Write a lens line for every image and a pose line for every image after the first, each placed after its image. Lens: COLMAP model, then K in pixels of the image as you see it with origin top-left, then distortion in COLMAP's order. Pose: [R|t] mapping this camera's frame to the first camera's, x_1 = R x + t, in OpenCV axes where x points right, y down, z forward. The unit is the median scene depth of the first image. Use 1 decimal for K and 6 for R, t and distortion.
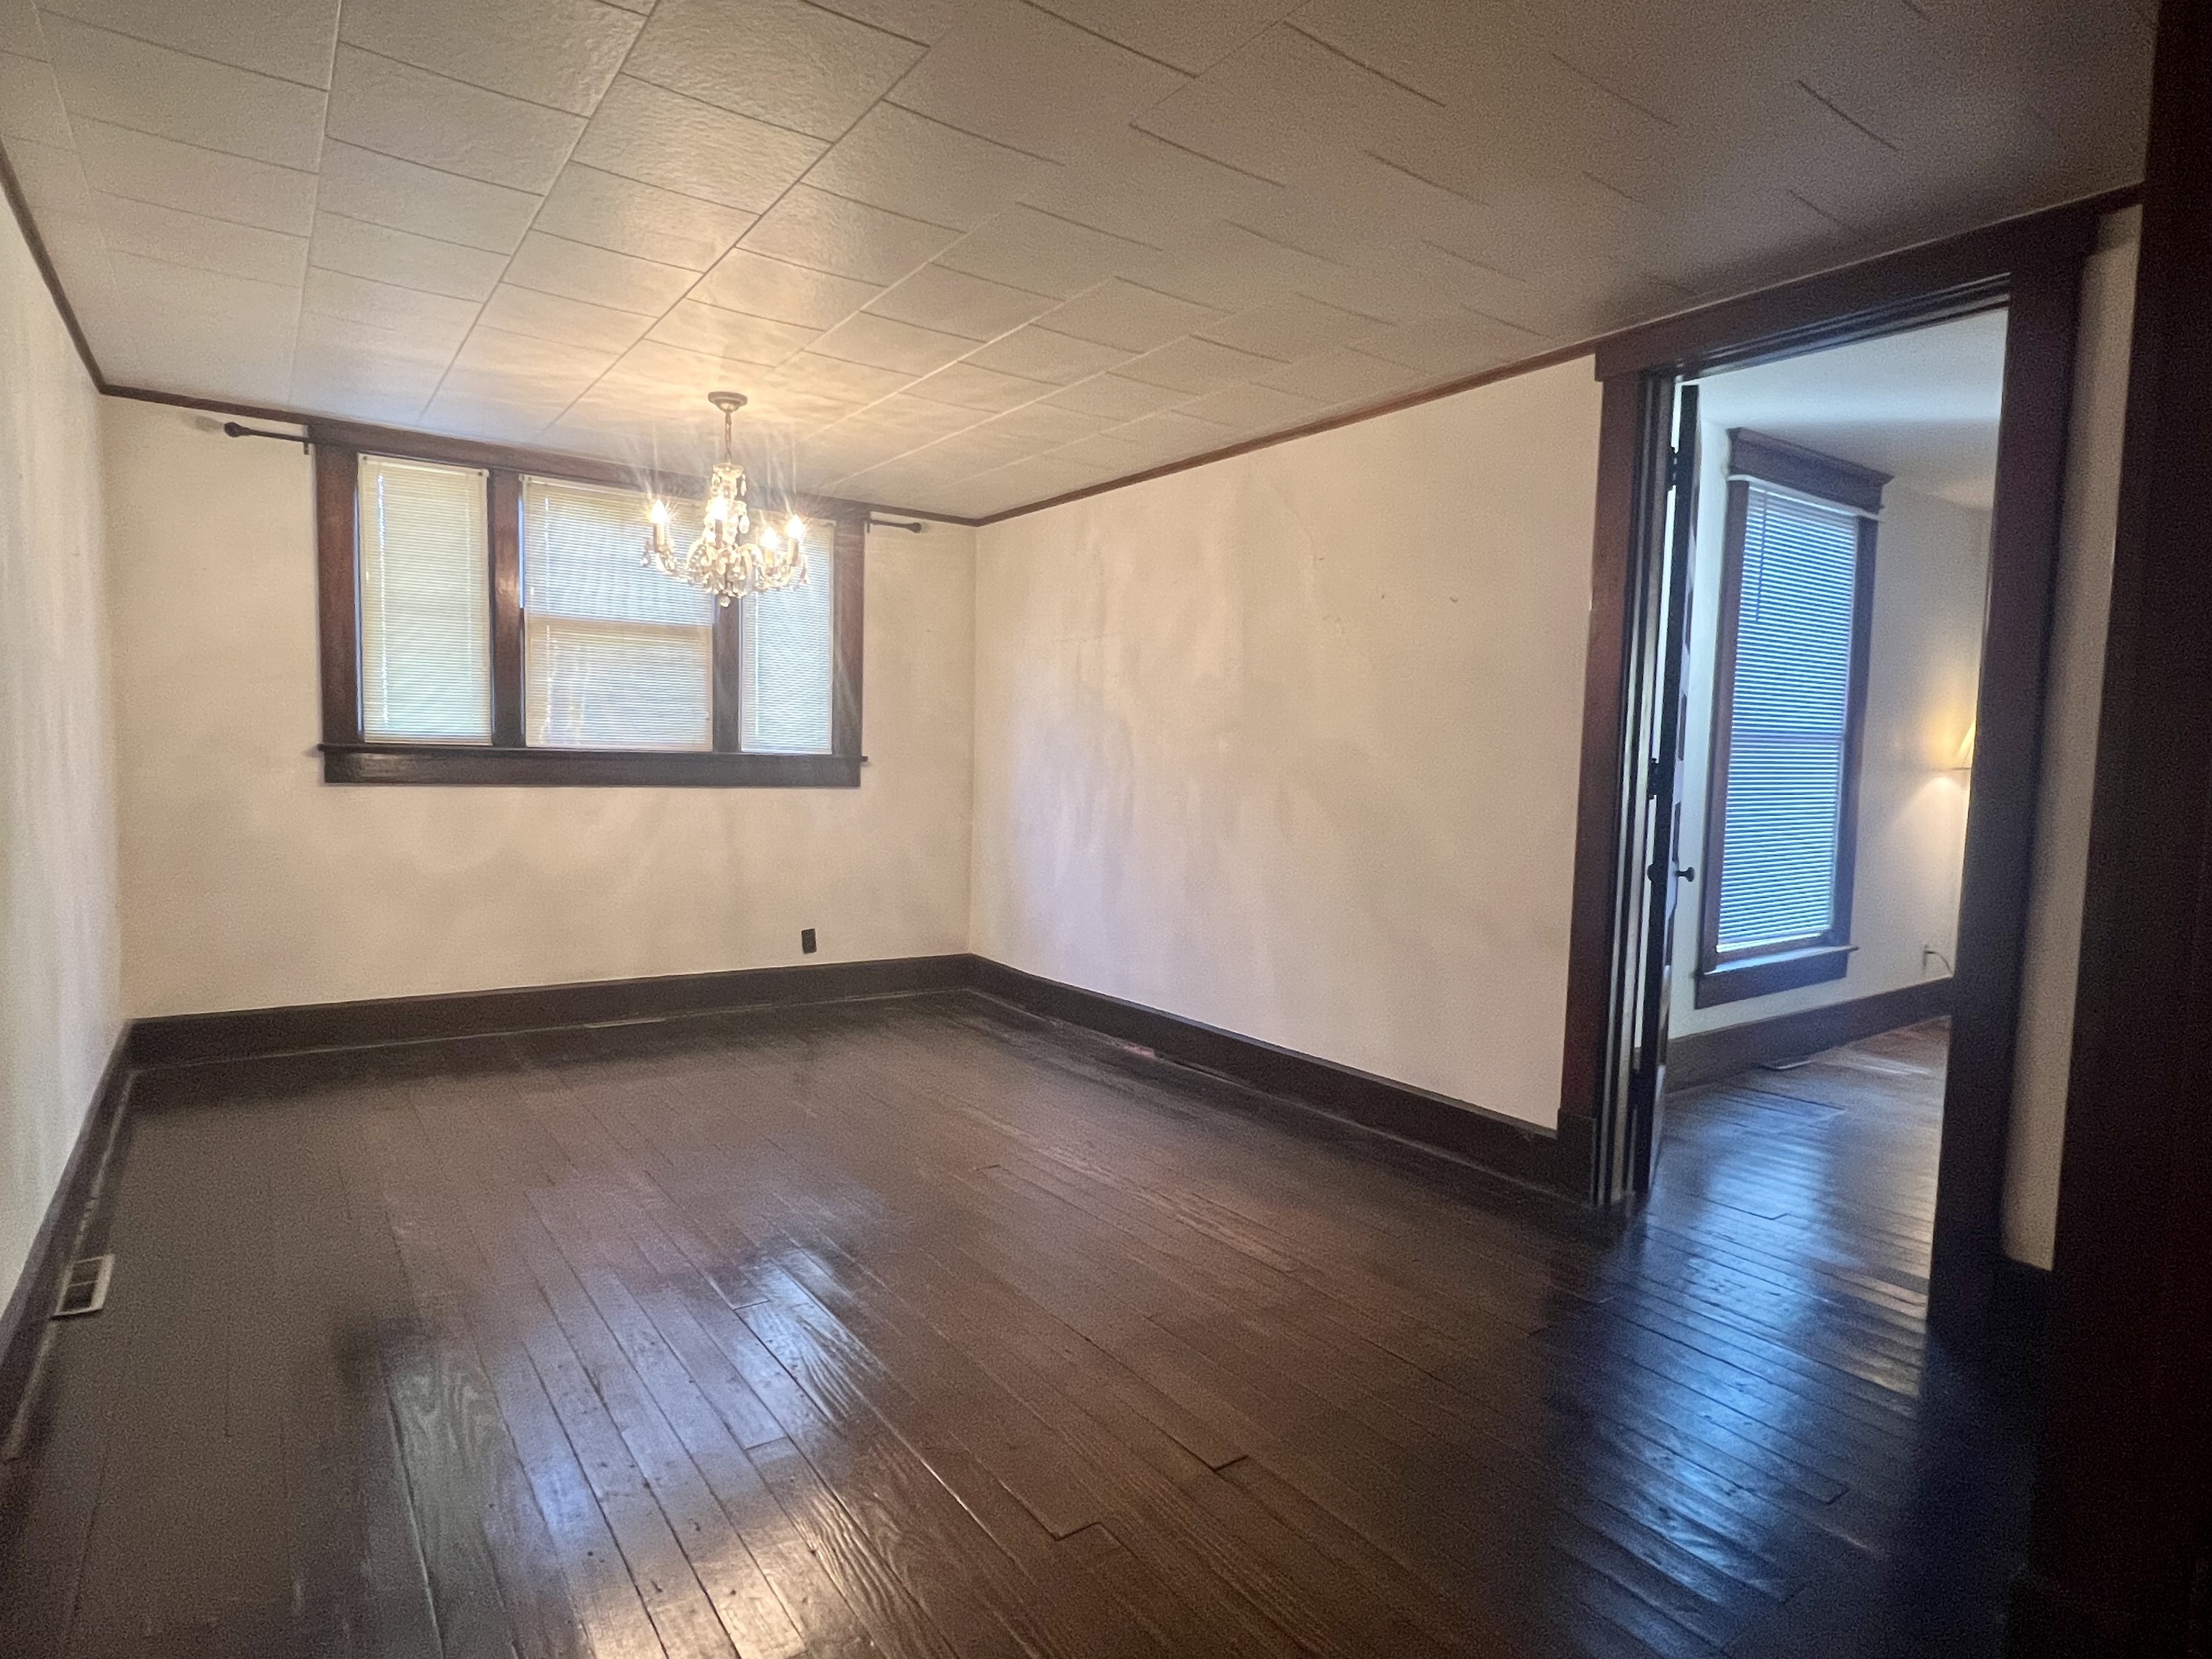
lens RADIAL K [[1215.3, 0, 1098.1], [0, 1215.3, 840.9], [0, 0, 1]] dist [-0.008863, 0.000663]
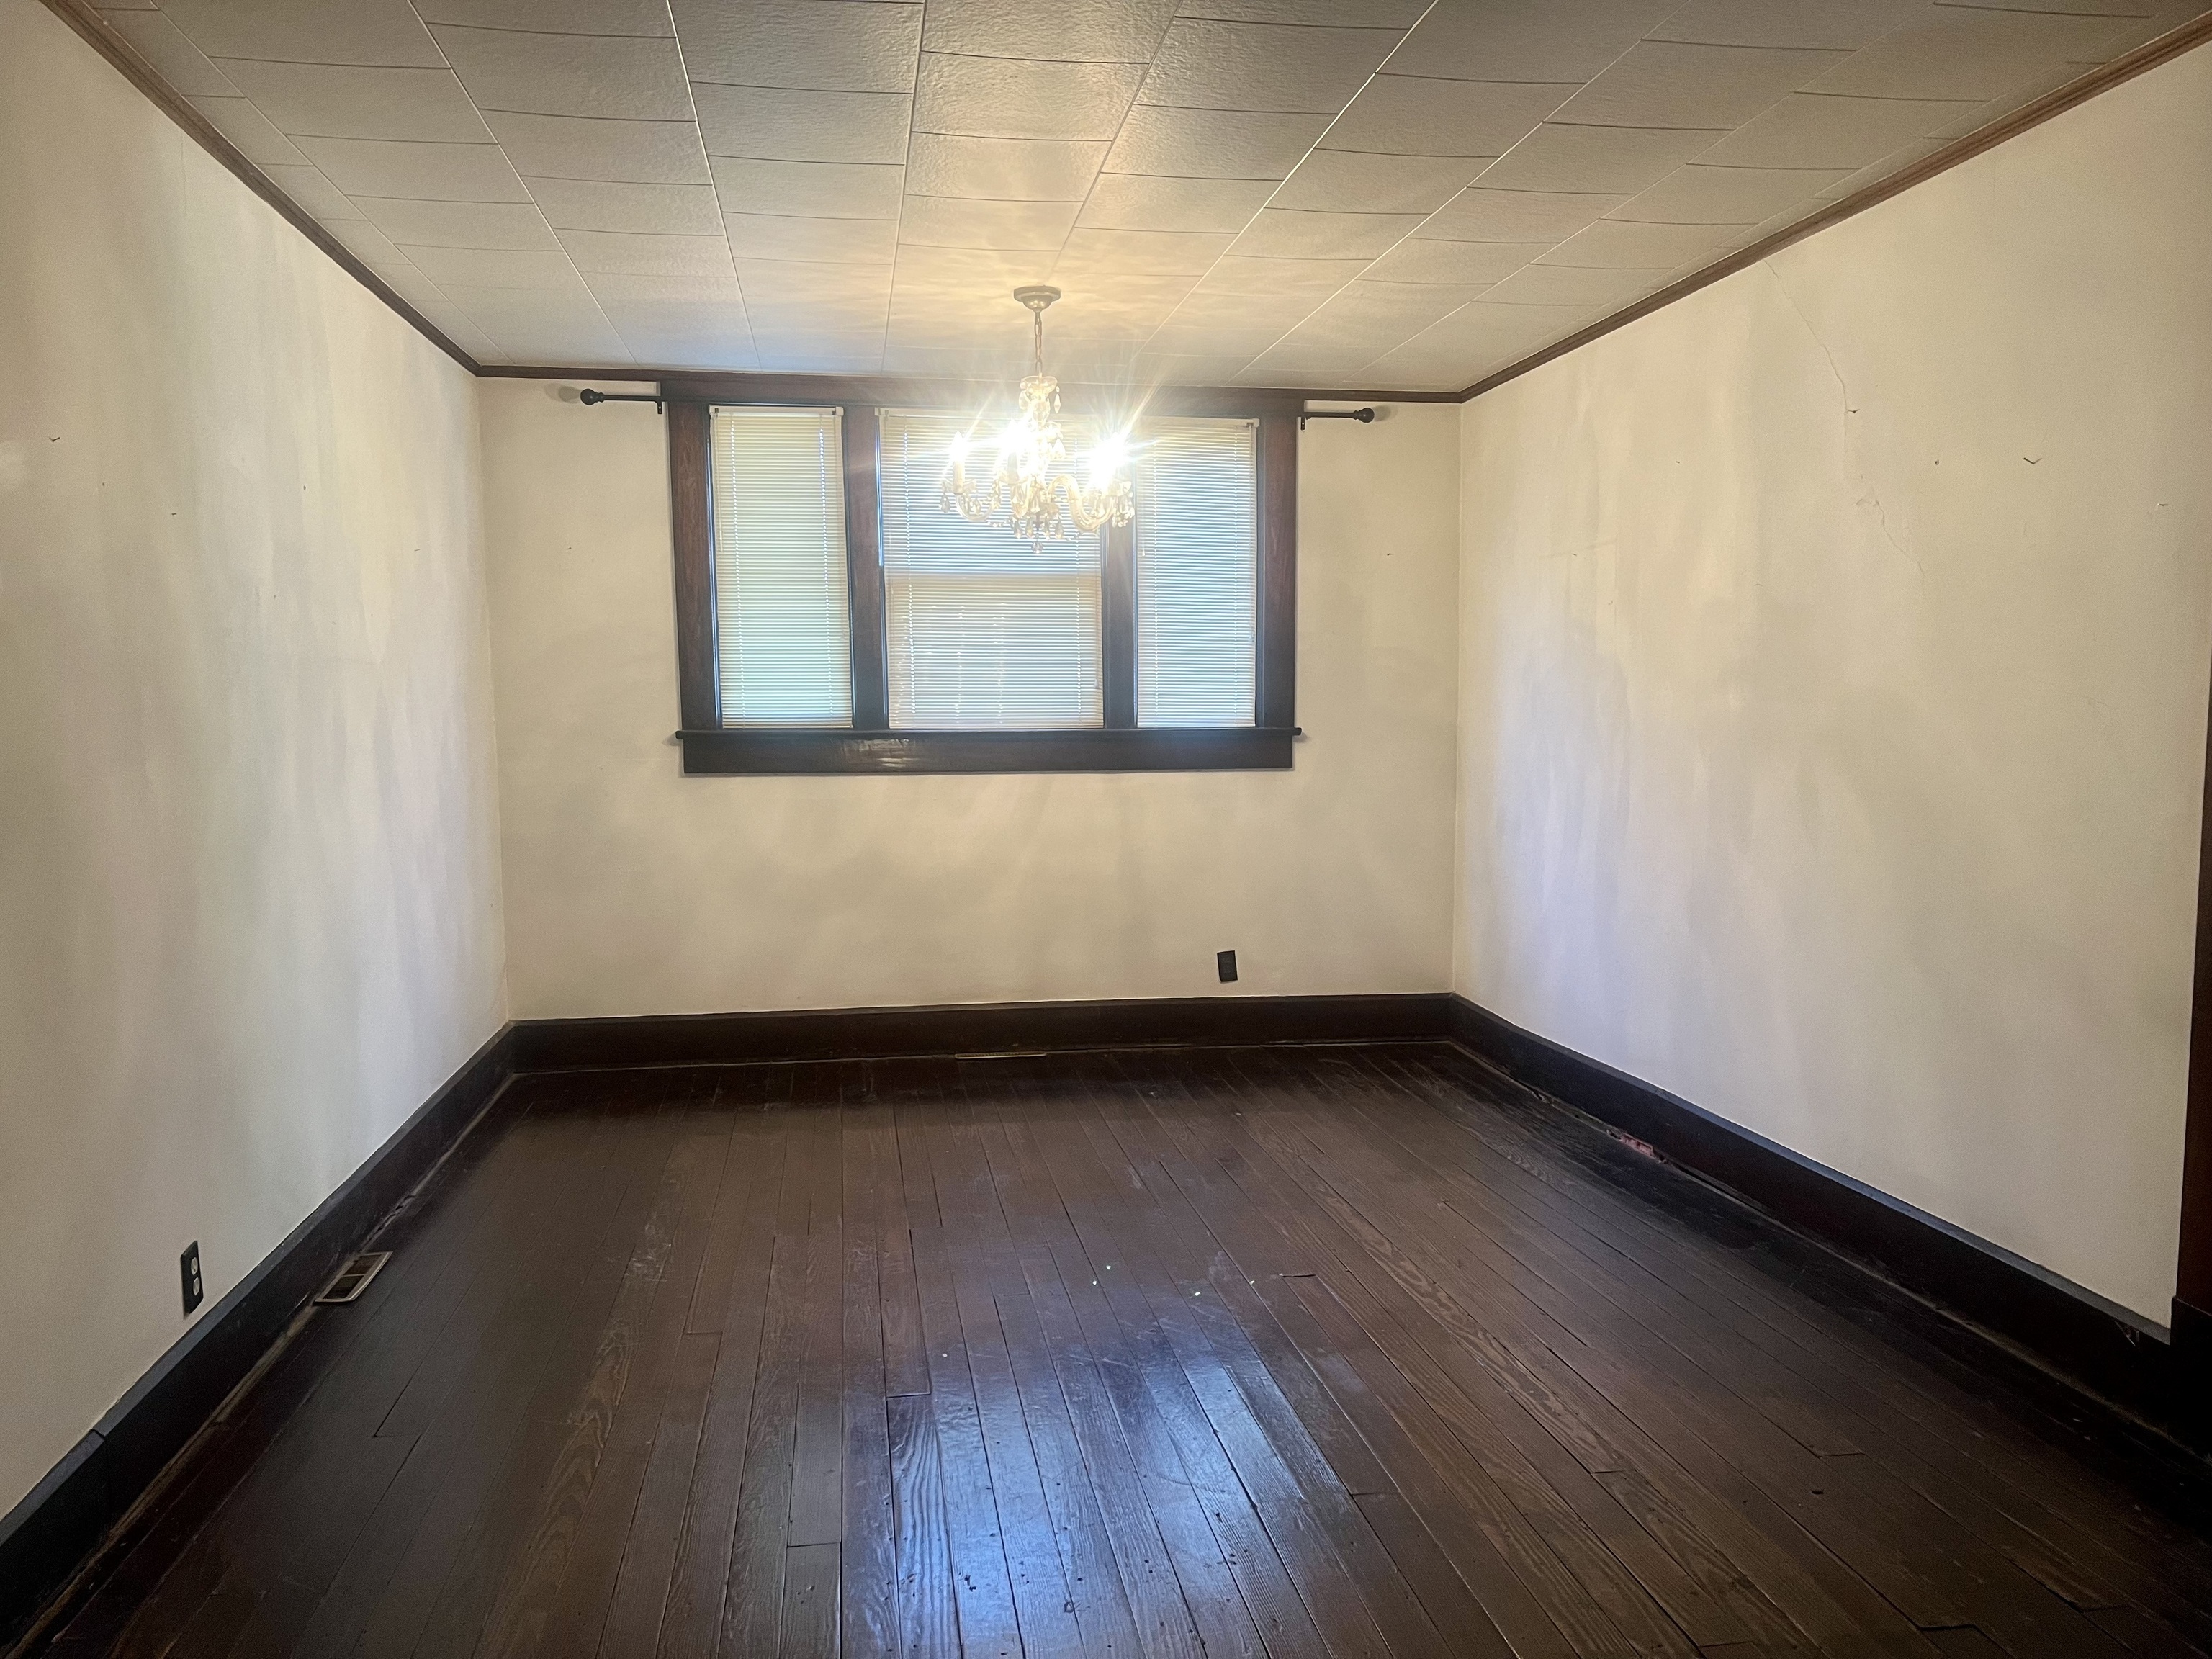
lens RADIAL K [[1663.2, 0, 1089.7], [0, 1663.2, 879.7], [0, 0, 1]] dist [0.041205, -0.029984]
pose [[0.891684, 0.016988, -0.452339, 0.190406], [-0.002783, 0.999482, 0.032051, -0.008895], [0.452649, -0.027320, 0.891270, 0.012152]]
